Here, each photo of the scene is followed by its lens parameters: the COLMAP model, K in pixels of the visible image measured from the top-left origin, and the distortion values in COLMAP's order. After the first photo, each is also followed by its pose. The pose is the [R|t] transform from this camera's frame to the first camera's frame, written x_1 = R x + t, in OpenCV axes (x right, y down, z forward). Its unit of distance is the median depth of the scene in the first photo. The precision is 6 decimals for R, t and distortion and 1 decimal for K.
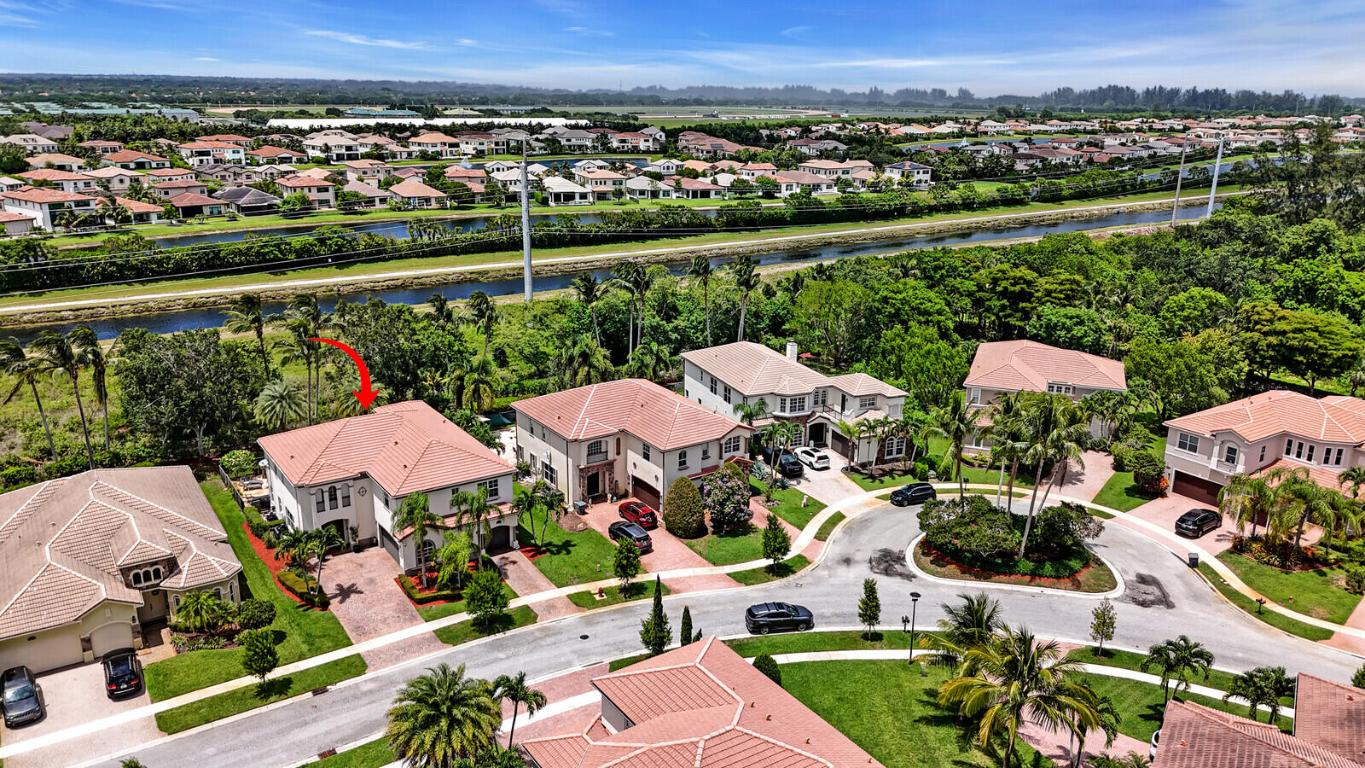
lens RADIAL K [[1027.2, 0, 682.5], [0, 1027.2, 384.0], [0, 0, 1]] dist [0.044577, -0.006404]
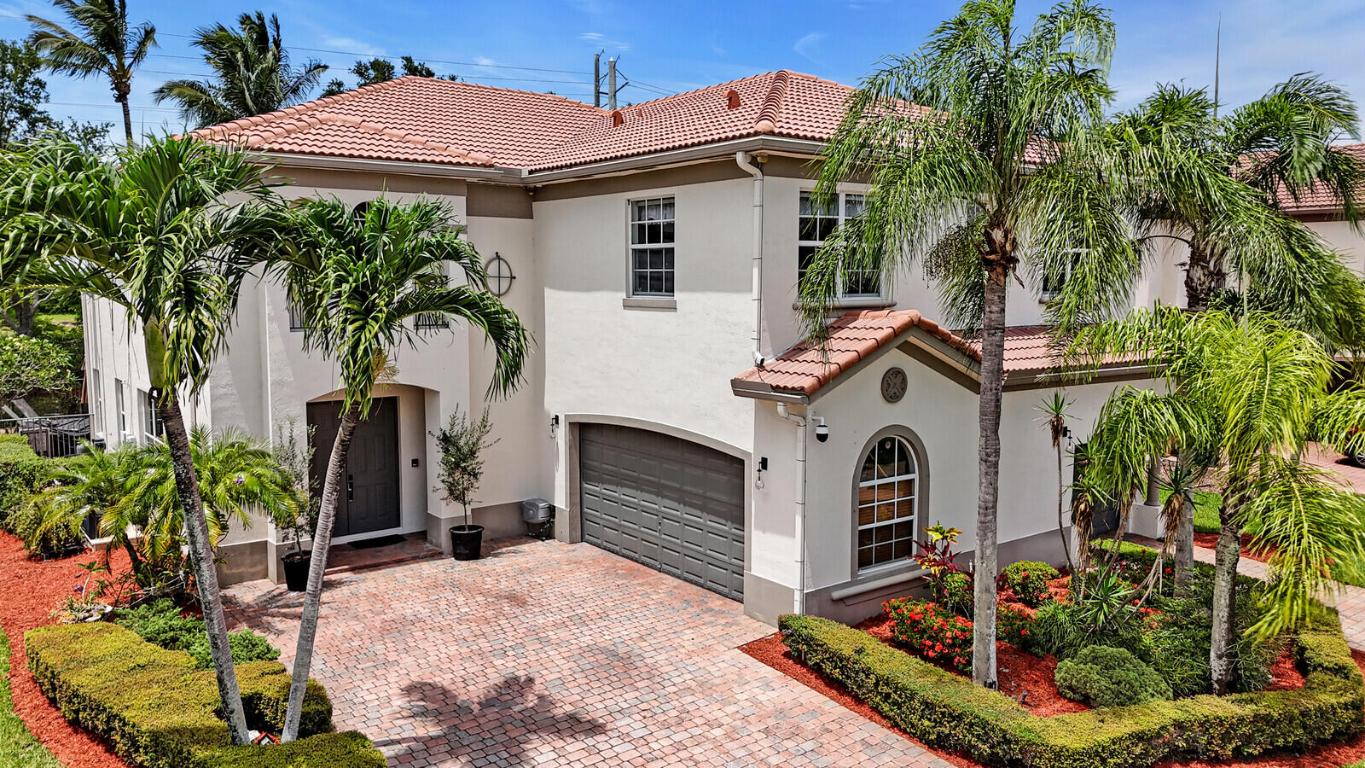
lens RADIAL K [[1027.2, 0, 682.5], [0, 1027.2, 384.0], [0, 0, 1]] dist [0.044577, -0.006404]
pose [[0.997690, -0.010389, 0.067132, -0.291351], [0.022885, 0.981873, -0.188154, 0.172118], [-0.063960, 0.189255, 0.979843, 0.801673]]
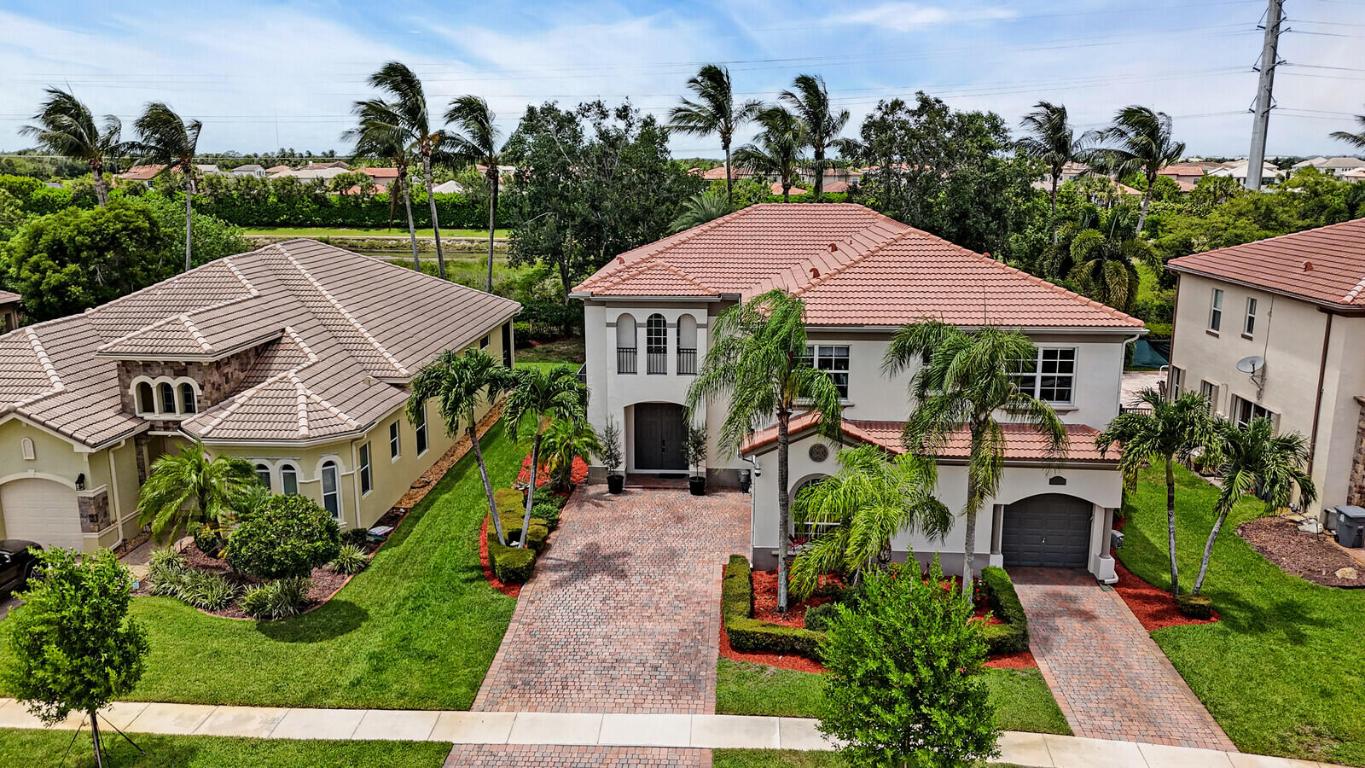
lens RADIAL K [[1027.2, 0, 682.5], [0, 1027.2, 384.0], [0, 0, 1]] dist [0.044577, -0.006404]
pose [[0.799122, 0.122867, -0.588479, -0.087103], [-0.169884, 0.985147, -0.025008, 0.133881], [0.576666, 0.119957, 0.808125, 0.676316]]
